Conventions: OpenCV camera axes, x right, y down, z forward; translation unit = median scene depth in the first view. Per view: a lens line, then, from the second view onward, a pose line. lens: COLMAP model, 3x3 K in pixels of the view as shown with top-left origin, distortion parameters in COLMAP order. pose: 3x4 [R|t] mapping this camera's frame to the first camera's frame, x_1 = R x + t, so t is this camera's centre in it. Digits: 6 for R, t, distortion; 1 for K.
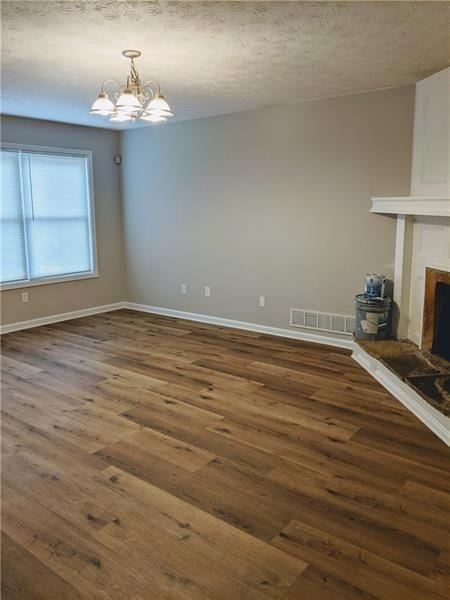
lens RADIAL K [[489.6, 0, 225.0], [0, 489.6, 300.0], [0, 0, 1]] dist [0.103856, -0.159469]
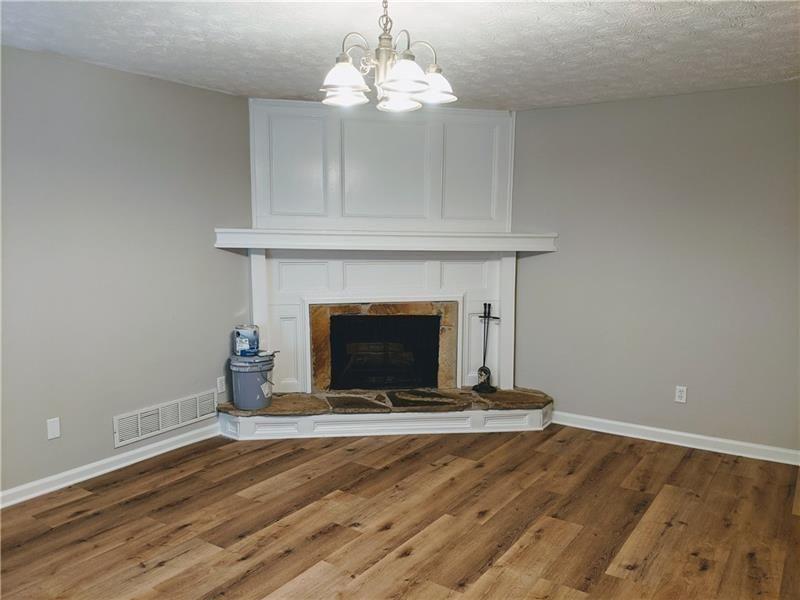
lens RADIAL K [[652.7, 0, 409.8], [0, 652.7, 302.6], [0, 0, 1]] dist [0.103856, -0.159469]
pose [[-0.096457, -0.119409, 0.988149, -0.860869], [0.176143, 0.975060, 0.135021, -0.209003], [-0.979627, 0.187080, -0.073018, 0.933593]]
